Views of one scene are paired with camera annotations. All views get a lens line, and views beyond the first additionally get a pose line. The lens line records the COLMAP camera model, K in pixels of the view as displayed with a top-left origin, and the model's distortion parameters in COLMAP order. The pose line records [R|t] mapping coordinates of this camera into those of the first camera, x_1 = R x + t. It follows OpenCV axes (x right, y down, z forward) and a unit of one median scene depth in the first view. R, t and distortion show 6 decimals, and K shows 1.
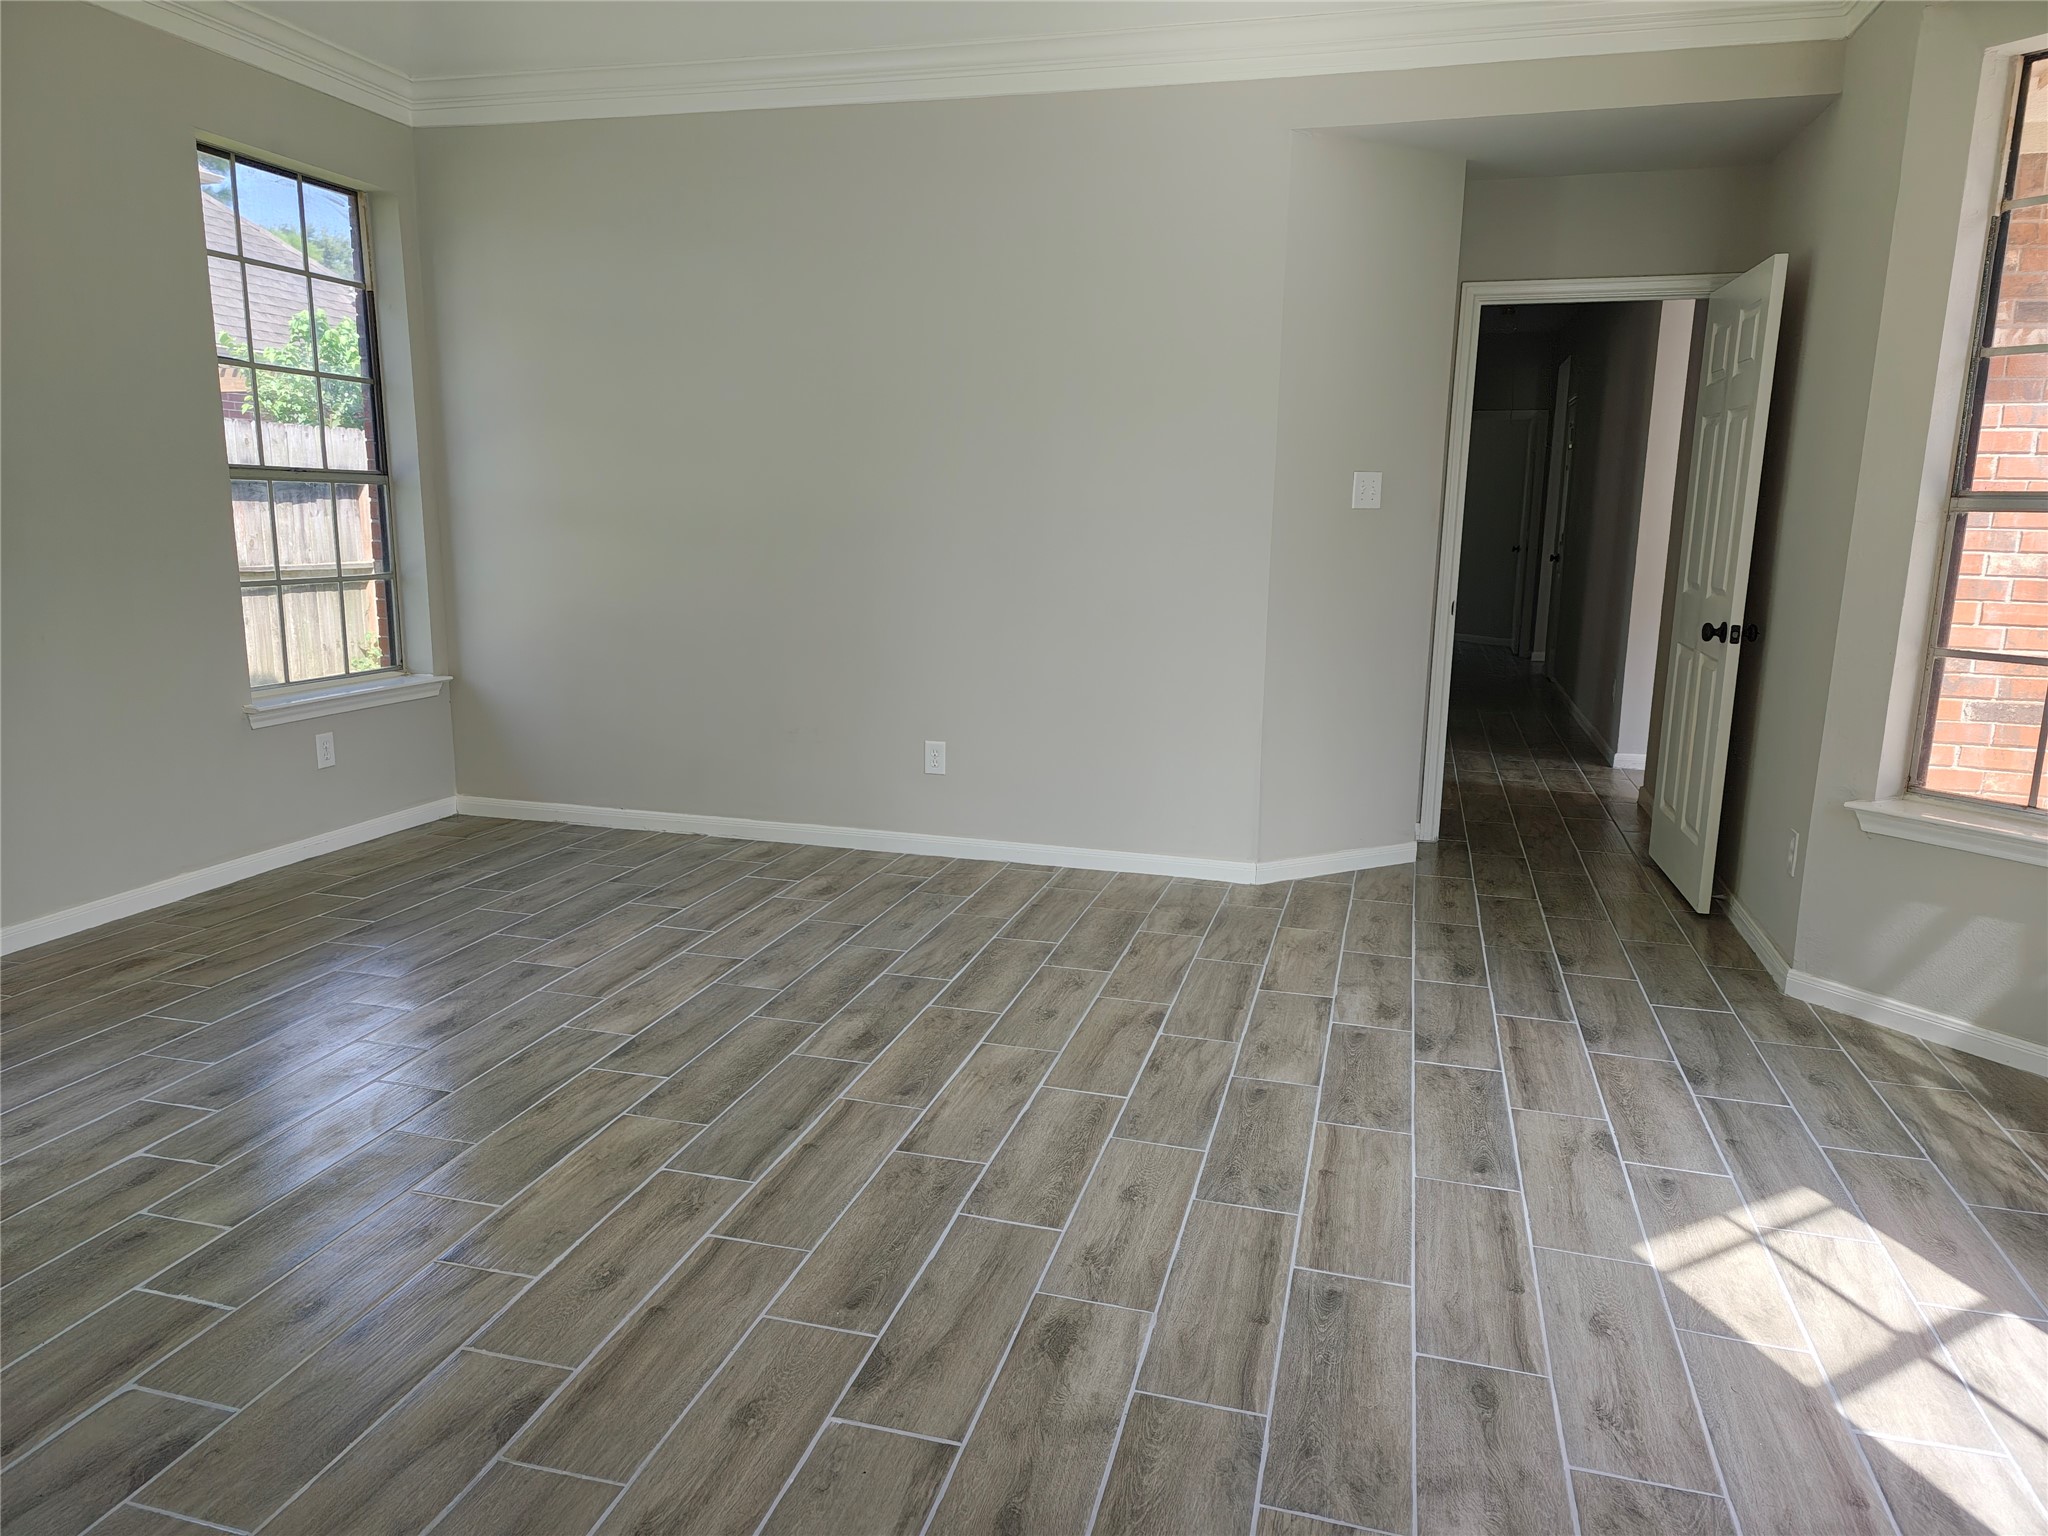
lens RADIAL K [[1377.5, 0, 1031.3], [0, 1377.5, 770.2], [0, 0, 1]] dist [0.047281, -0.003388]
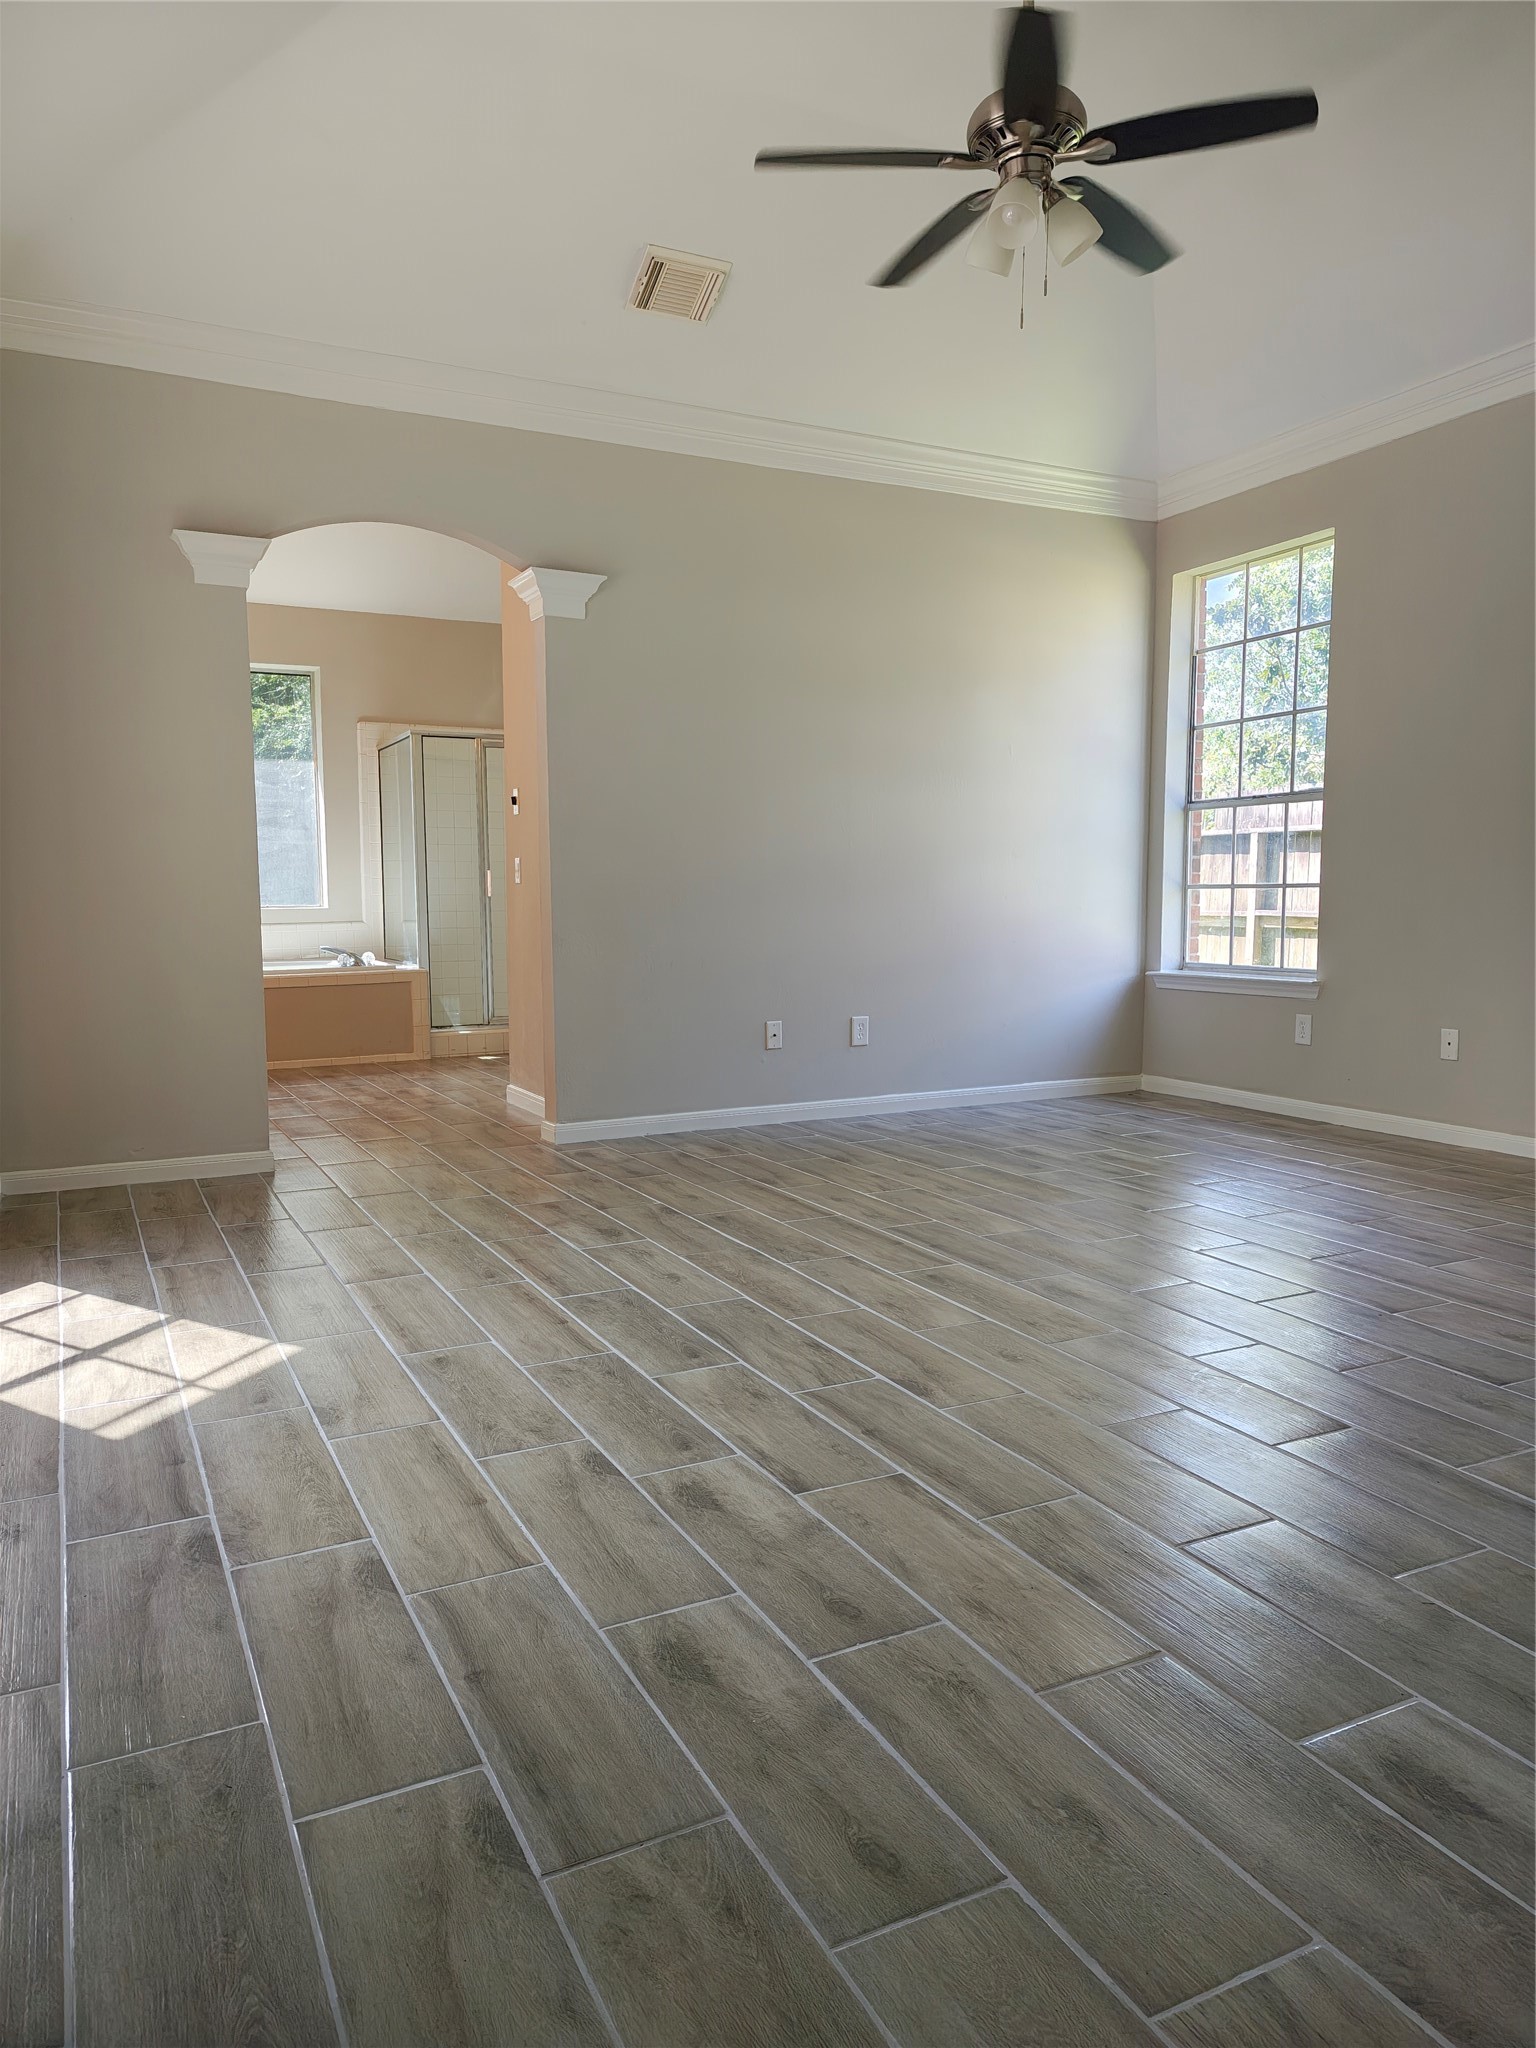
lens RADIAL K [[1377.5, 0, 765.5], [0, 1377.5, 1022.7], [0, 0, 1]] dist [0.047281, -0.003388]
pose [[-0.739764, 0.047121, -0.671215, 0.745252], [-0.139534, 0.965117, 0.221538, -0.190712], [0.658240, 0.257543, -0.707384, 1.651876]]
